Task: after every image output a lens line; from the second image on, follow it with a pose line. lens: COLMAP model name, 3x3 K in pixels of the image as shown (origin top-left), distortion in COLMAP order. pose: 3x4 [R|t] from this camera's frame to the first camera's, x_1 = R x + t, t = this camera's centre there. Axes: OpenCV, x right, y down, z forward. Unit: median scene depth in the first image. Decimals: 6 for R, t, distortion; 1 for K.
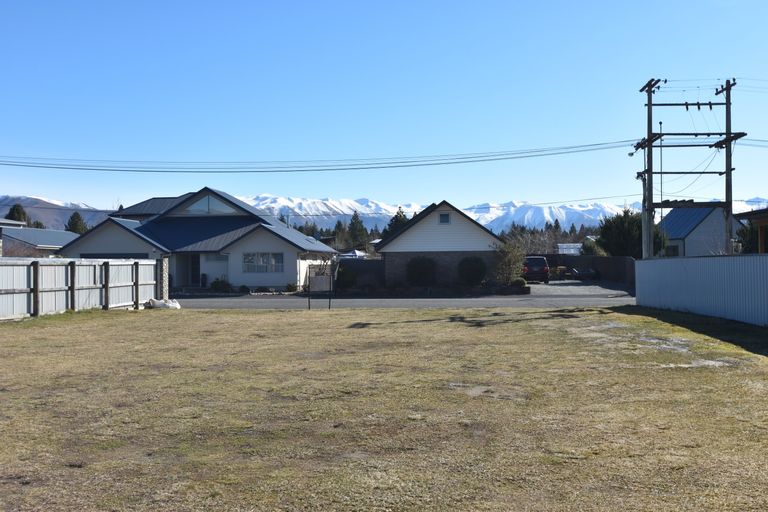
lens RADIAL K [[766.4, 0, 388.5], [0, 766.4, 256.4], [0, 0, 1]] dist [-0.026587, 0.000000]
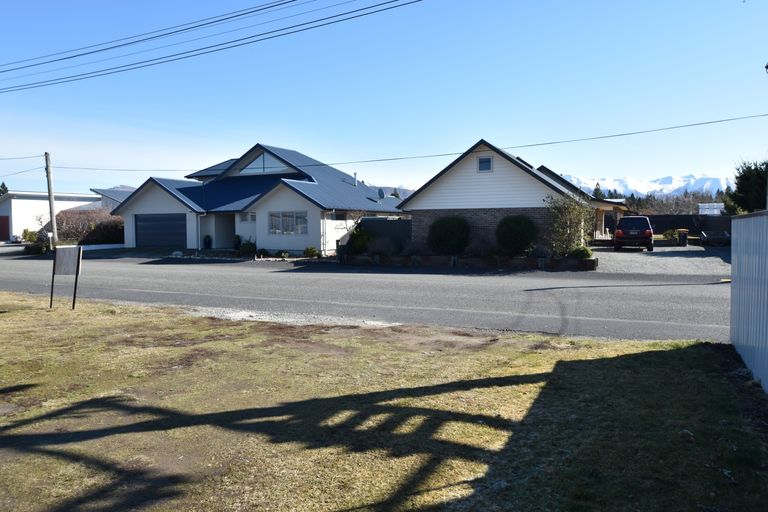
lens RADIAL K [[544.1, 0, 380.1], [0, 544.1, 256.5], [0, 0, 1]] dist [-0.052354, 0.001312]
pose [[0.932954, 0.024070, -0.359191, 0.174388], [0.000997, 0.997586, 0.069440, 0.003464], [0.359995, -0.065143, 0.930677, 0.475852]]
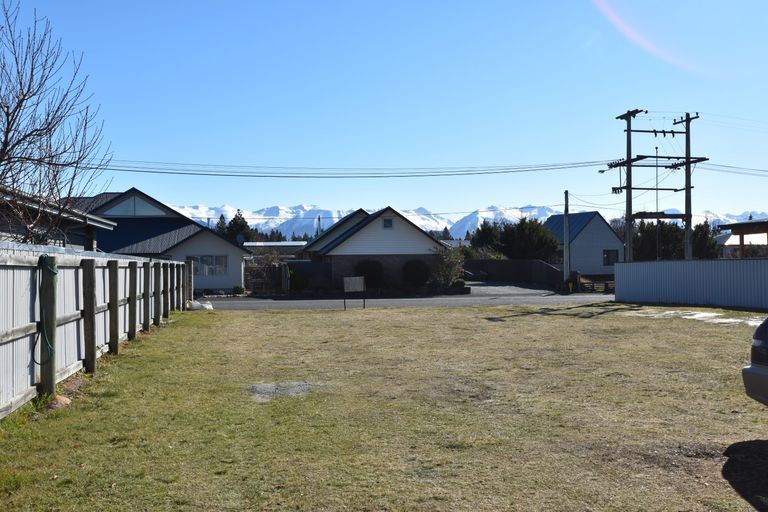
lens RADIAL K [[766.4, 0, 385.3], [0, 766.4, 256.4], [0, 0, 1]] dist [-0.026587, 0.000000]
pose [[0.962682, 0.001954, 0.270627, -0.223085], [-0.000892, 0.999991, -0.004049, 0.000376], [-0.270633, 0.003657, 0.962676, -0.021500]]
